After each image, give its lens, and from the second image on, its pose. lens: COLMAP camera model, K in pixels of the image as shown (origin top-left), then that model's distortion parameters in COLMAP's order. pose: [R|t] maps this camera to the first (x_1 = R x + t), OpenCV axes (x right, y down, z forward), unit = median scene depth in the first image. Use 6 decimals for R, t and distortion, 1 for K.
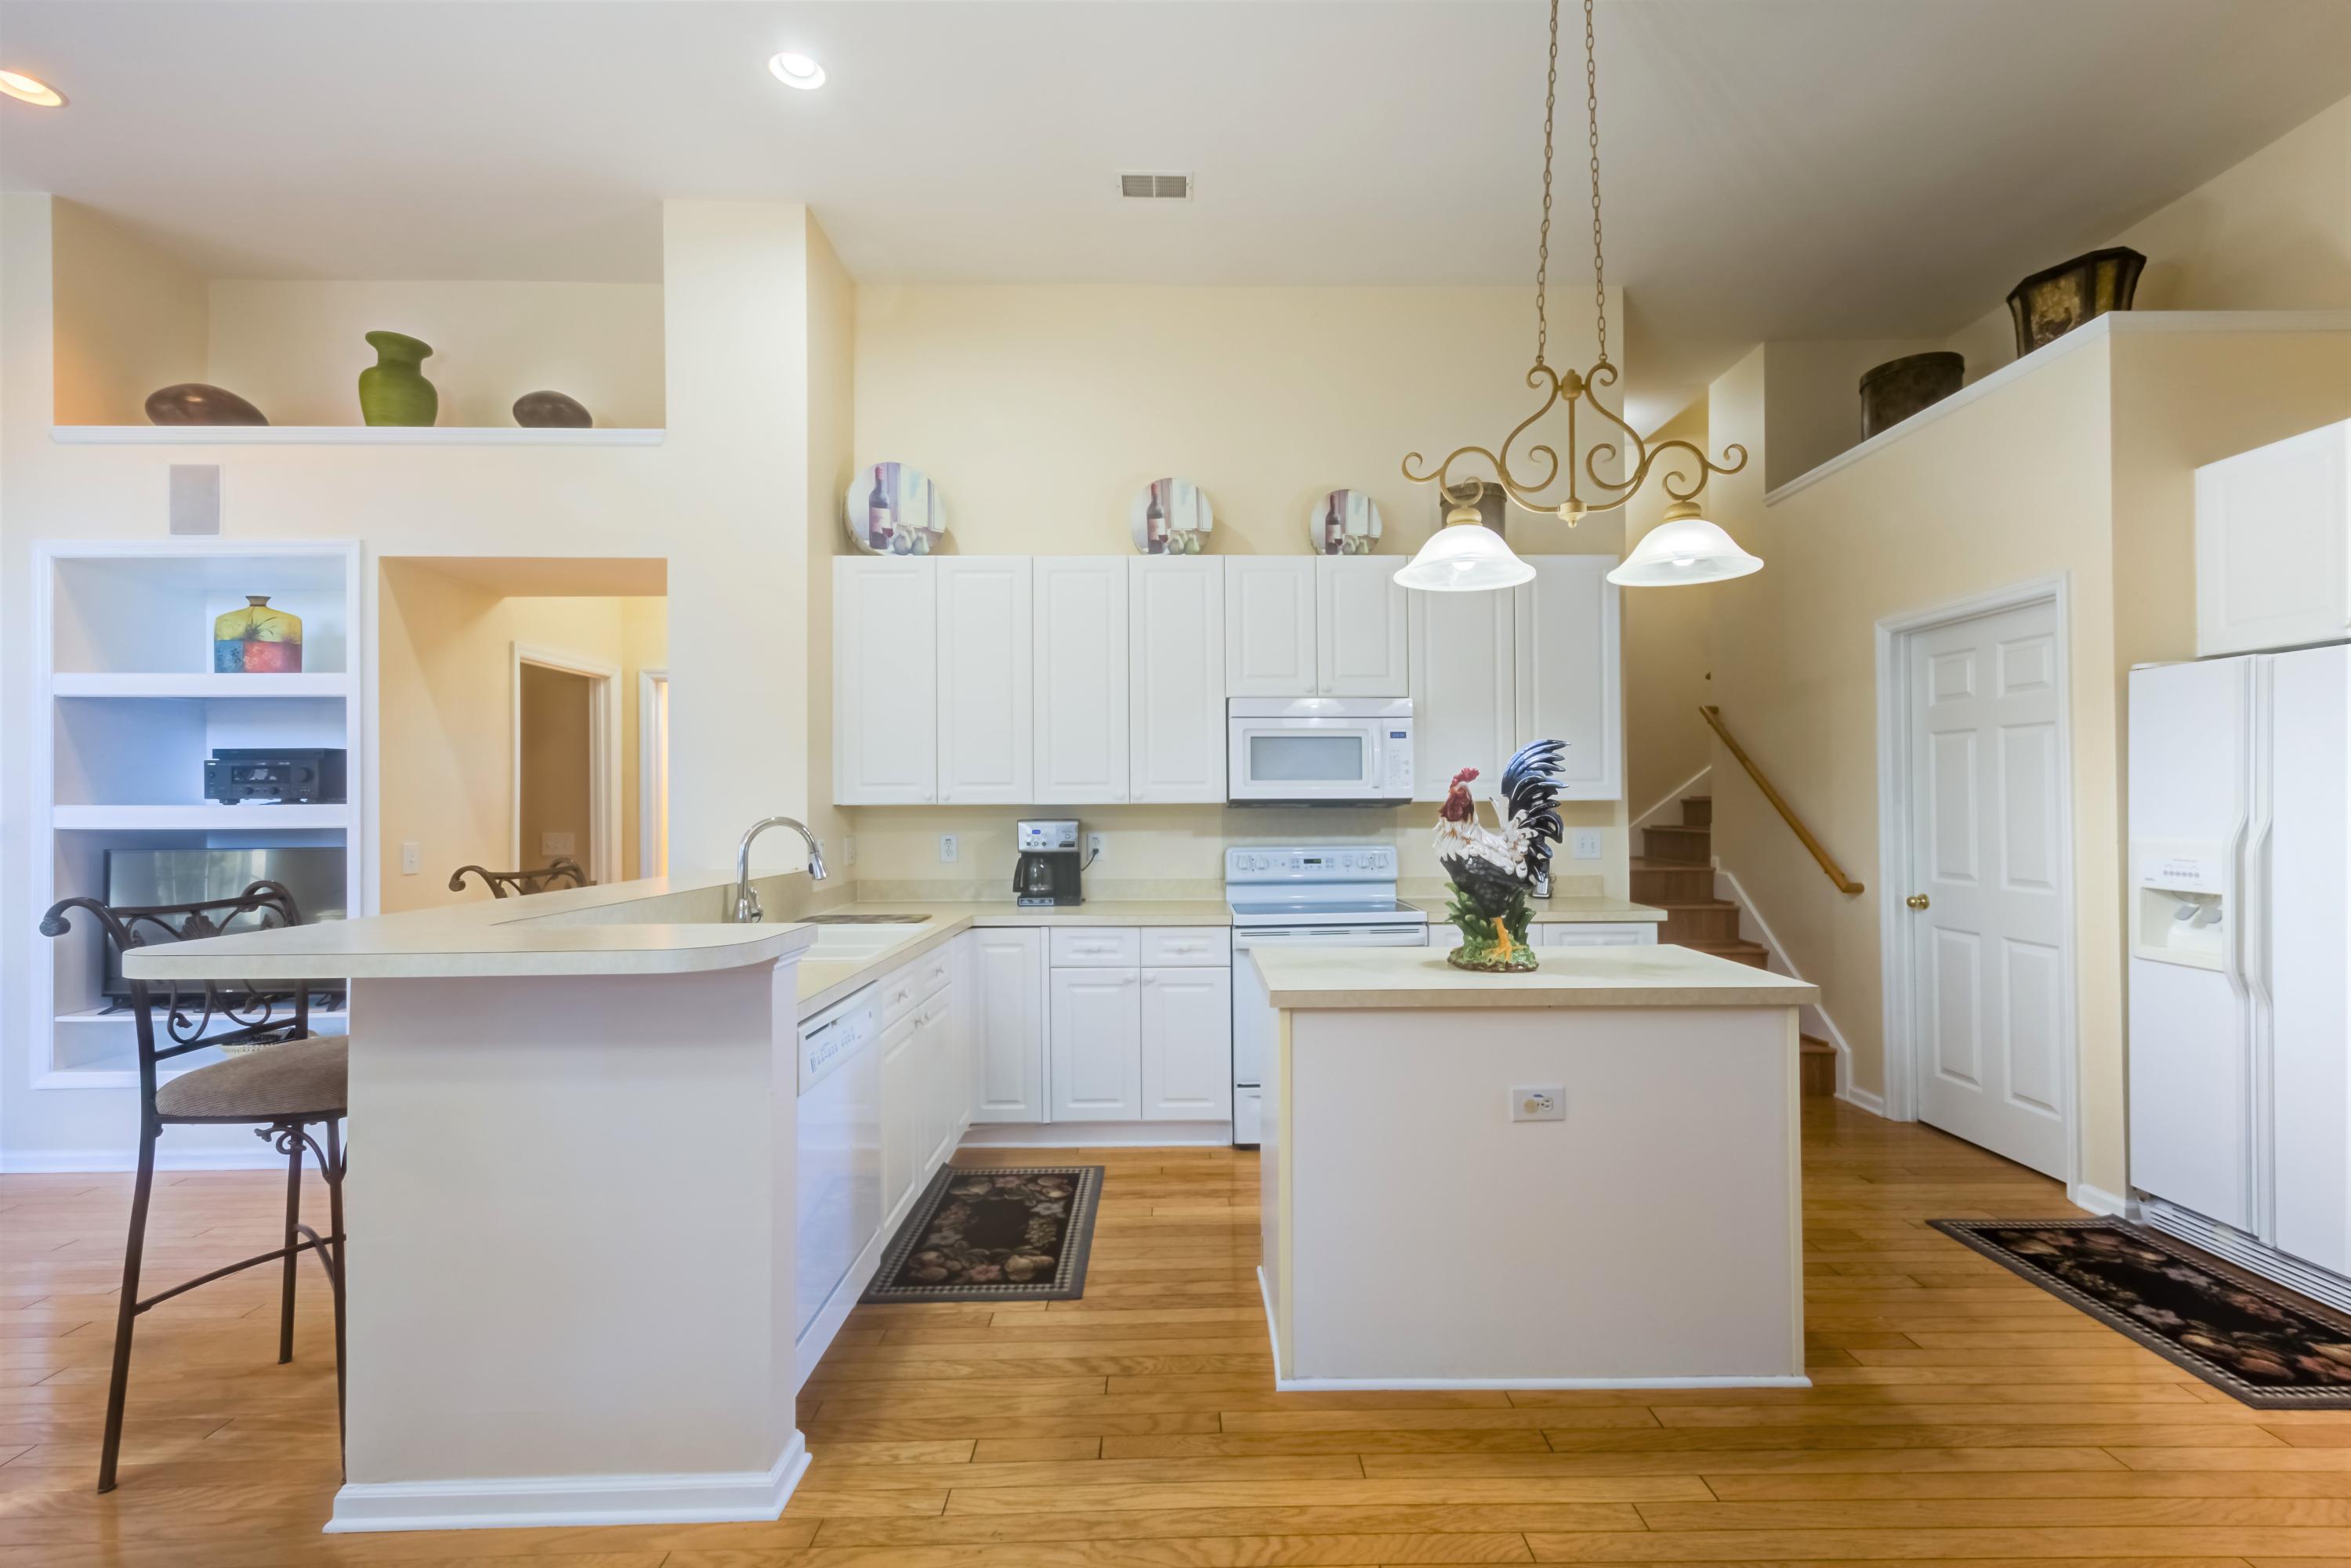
lens RADIAL K [[1019.3, 0, 1187.4], [0, 1019.3, 795.7], [0, 0, 1]] dist [0.008468, 0.000229]
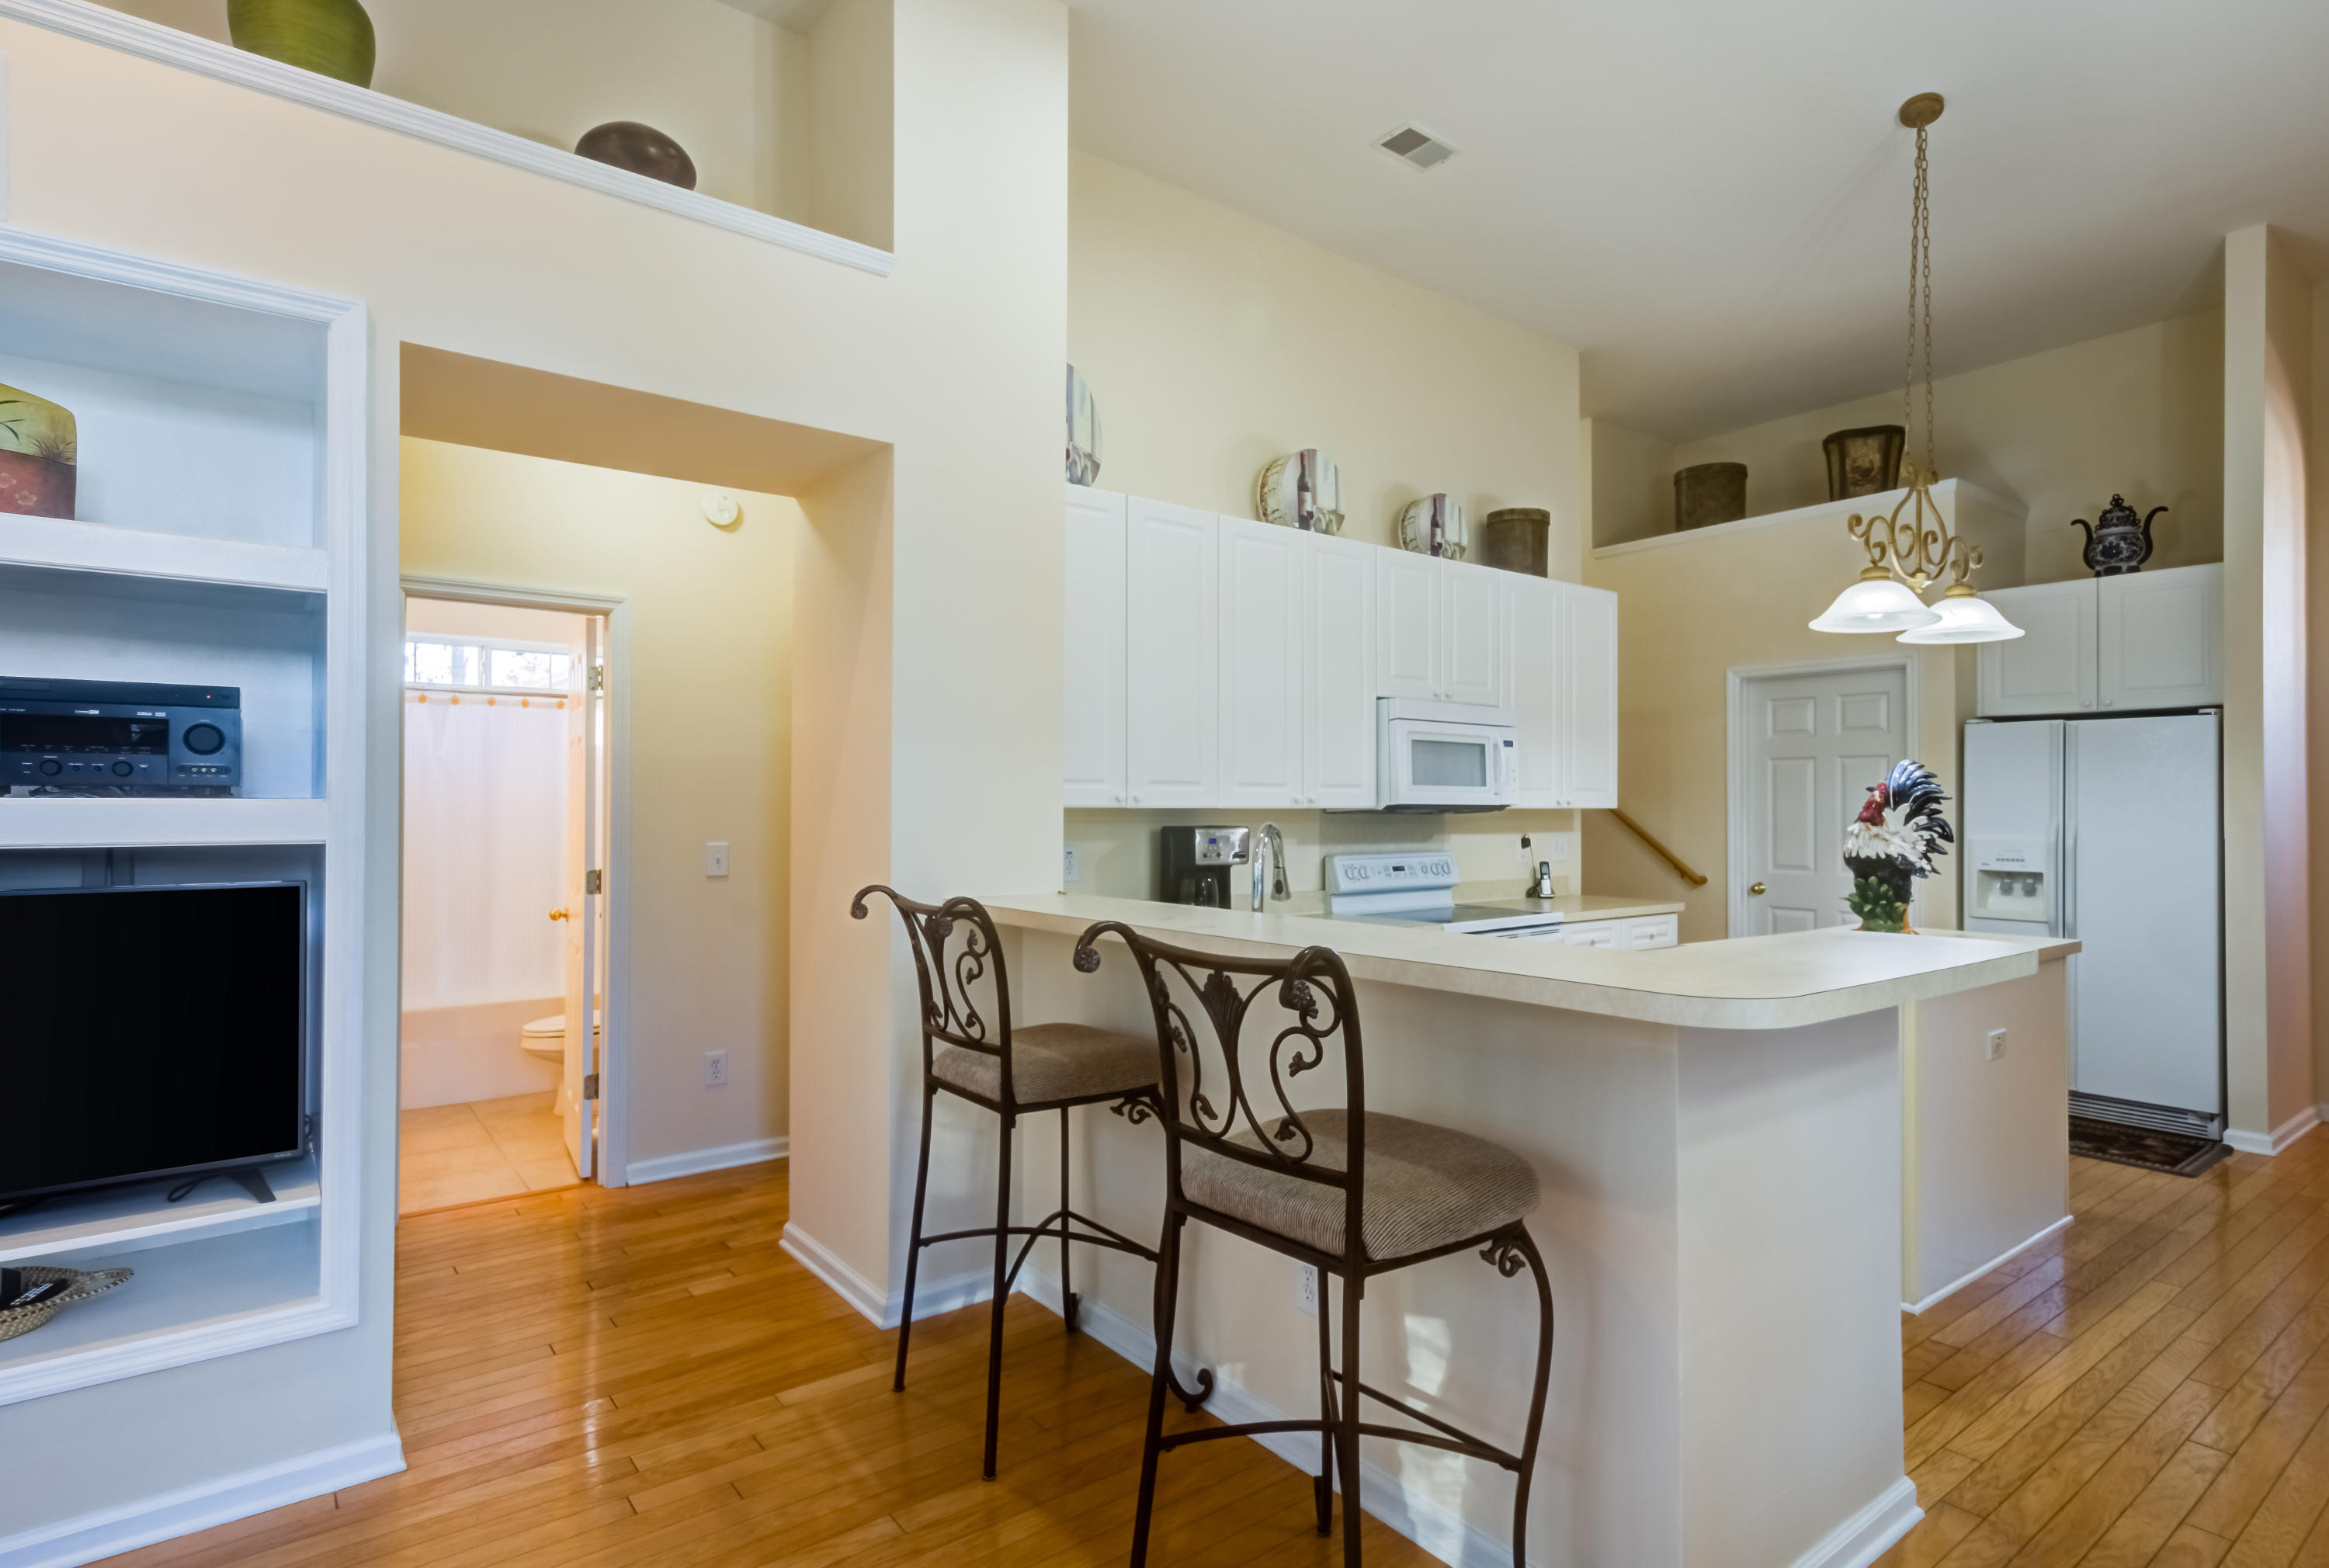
lens RADIAL K [[1205.3, 0, 1186.1], [0, 1205.3, 797.3], [0, 0, 1]] dist [0.002677, 0.011159]
pose [[0.796051, 0.012781, 0.605094, -0.804228], [-0.011925, 0.999914, -0.005432, 0.005454], [-0.605112, -0.002891, 0.796135, 0.229054]]
